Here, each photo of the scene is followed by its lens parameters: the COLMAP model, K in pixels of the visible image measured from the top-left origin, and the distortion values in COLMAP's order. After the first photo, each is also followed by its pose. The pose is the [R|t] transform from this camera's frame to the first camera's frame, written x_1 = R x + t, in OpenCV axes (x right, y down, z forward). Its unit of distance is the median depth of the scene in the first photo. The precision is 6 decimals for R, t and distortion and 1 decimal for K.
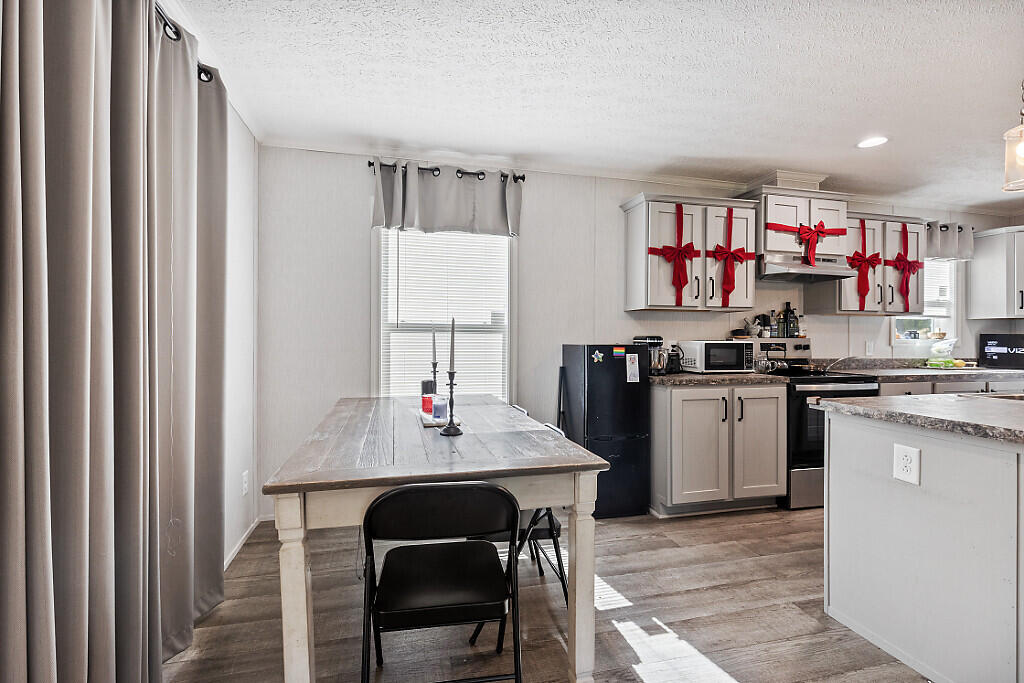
lens RADIAL K [[459.2, 0, 506.4], [0, 459.2, 338.6], [0, 0, 1]] dist [-0.000434, -0.001167]
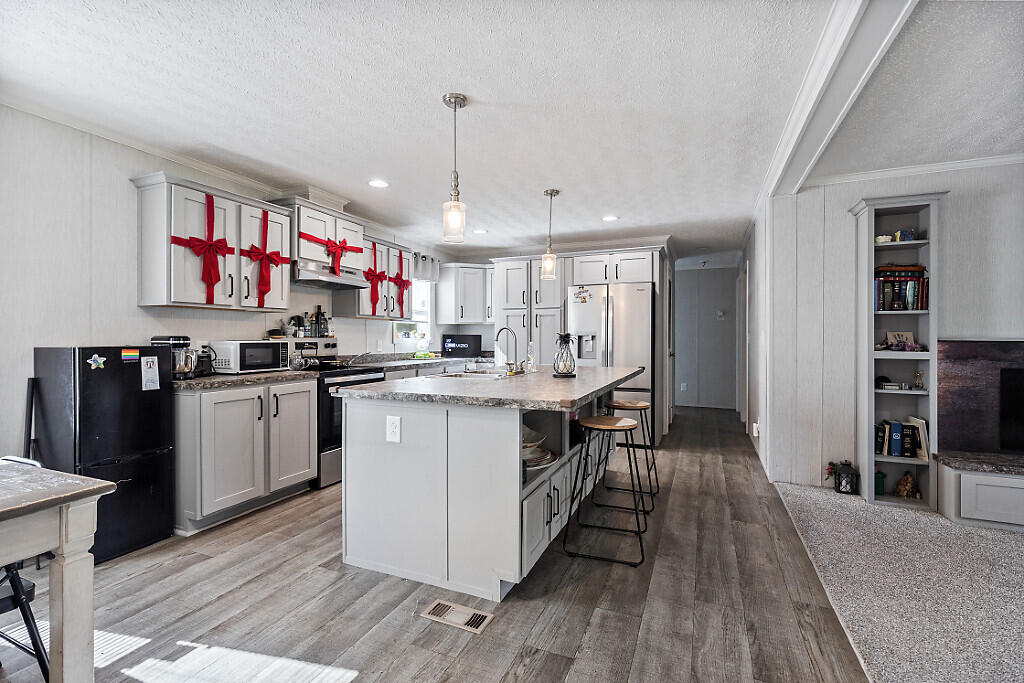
lens RADIAL K [[459.2, 0, 506.4], [0, 459.2, 338.6], [0, 0, 1]] dist [-0.000434, -0.001167]
pose [[0.601756, -0.005145, 0.798663, -0.008636], [0.005066, 0.999984, 0.002624, 0.000518], [-0.798664, 0.002467, 0.601772, -0.046398]]
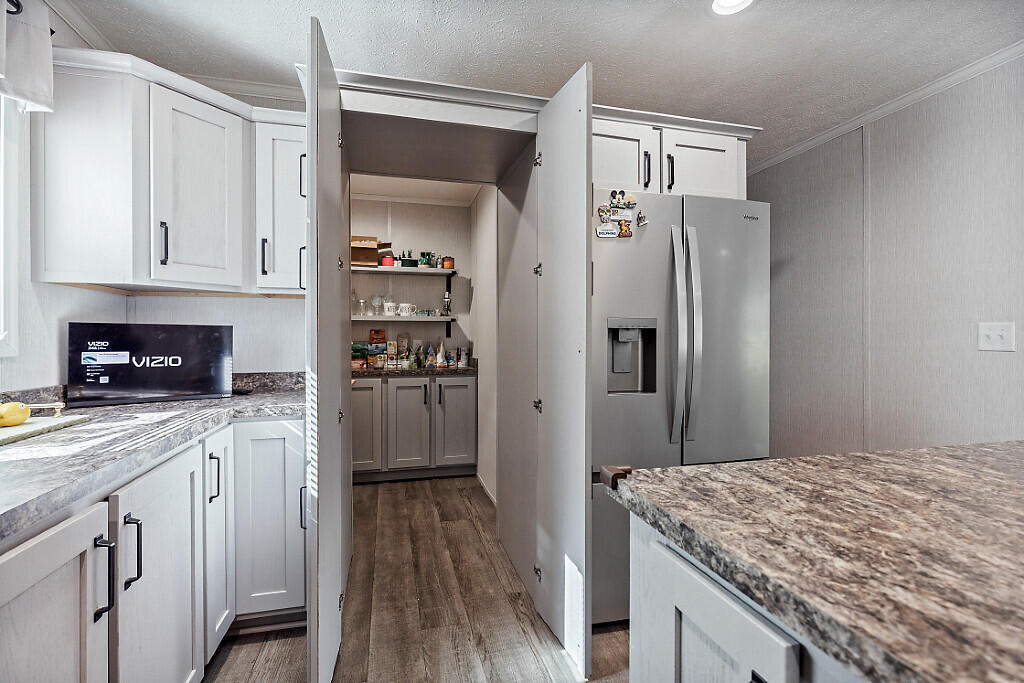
lens RADIAL K [[484.7, 0, 511.0], [0, 484.7, 329.2], [0, 0, 1]] dist [0.001616, -0.000044]
pose [[-0.008516, 0.005431, 0.999949, 0.793201], [-0.000471, 0.999985, -0.005436, -0.001263], [-0.999964, -0.000517, -0.008514, 0.808495]]
